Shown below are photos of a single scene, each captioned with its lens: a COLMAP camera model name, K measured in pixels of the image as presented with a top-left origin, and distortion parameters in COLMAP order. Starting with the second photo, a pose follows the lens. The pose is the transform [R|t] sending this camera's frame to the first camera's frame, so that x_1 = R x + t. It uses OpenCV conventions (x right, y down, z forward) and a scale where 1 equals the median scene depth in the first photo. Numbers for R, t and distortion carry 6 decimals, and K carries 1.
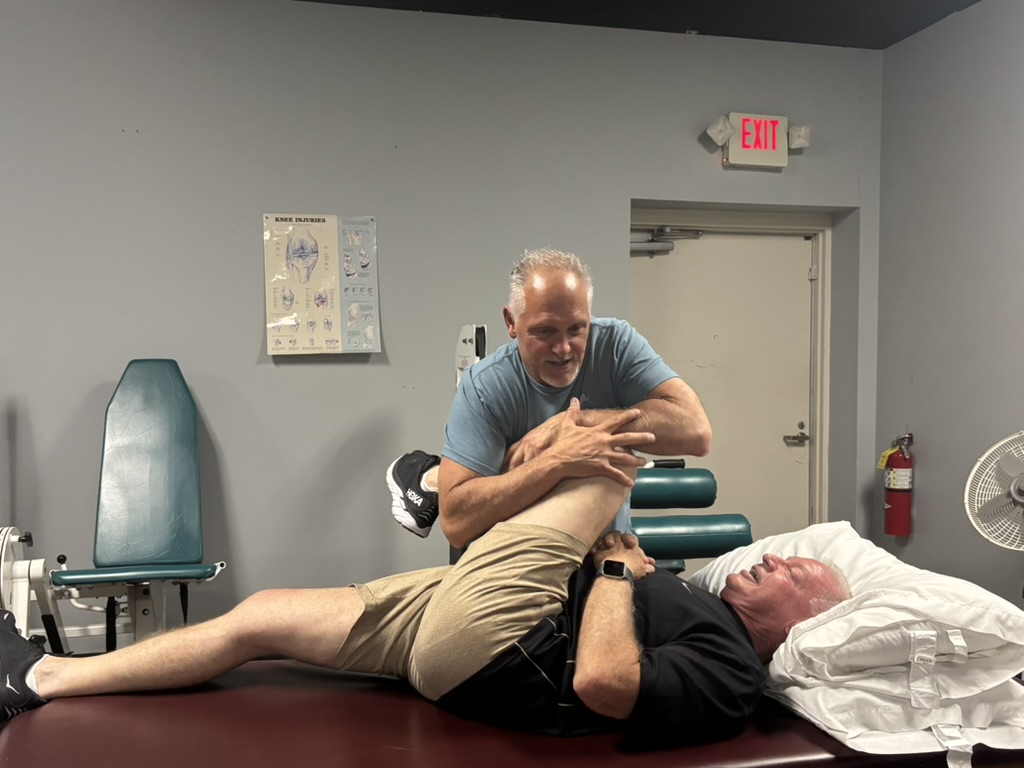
lens RADIAL K [[978.1, 0, 513.2], [0, 978.1, 383.6], [0, 0, 1]] dist [0.107136, 0.000000]
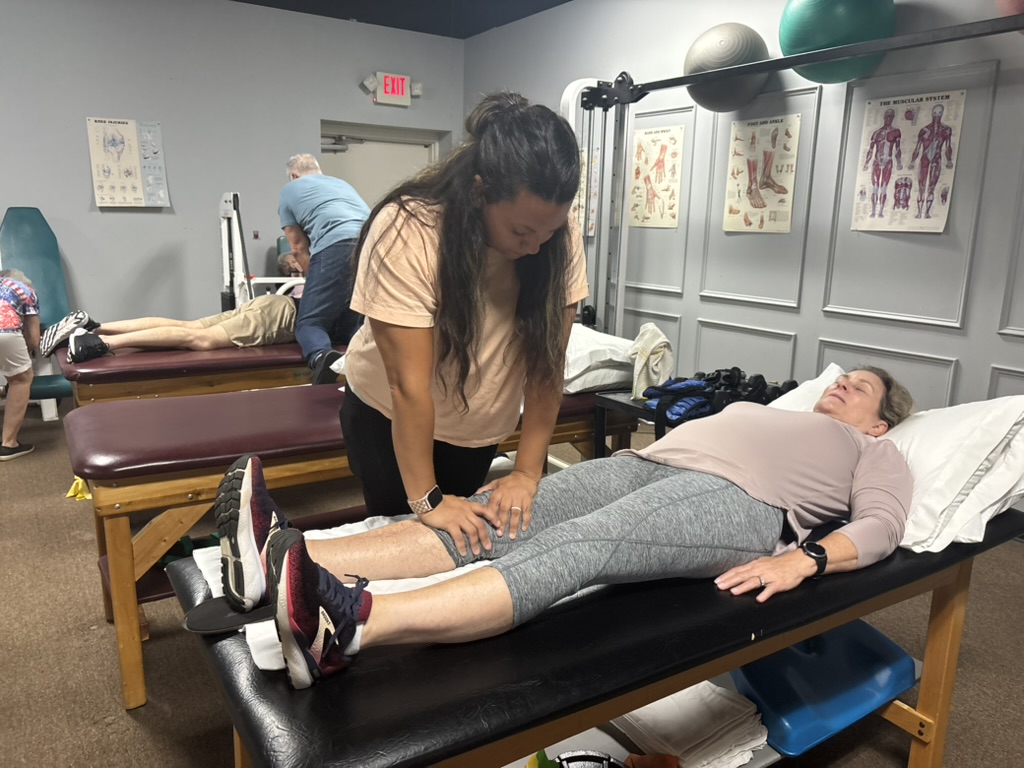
lens RADIAL K [[782.5, 0, 516.0], [0, 782.5, 376.2], [0, 0, 1]] dist [0.015085, -0.002979]
pose [[0.942148, -0.045891, 0.332042, -0.036380], [-0.011418, 0.985615, 0.168619, 0.020681], [-0.335004, -0.162655, 0.928071, -0.491598]]
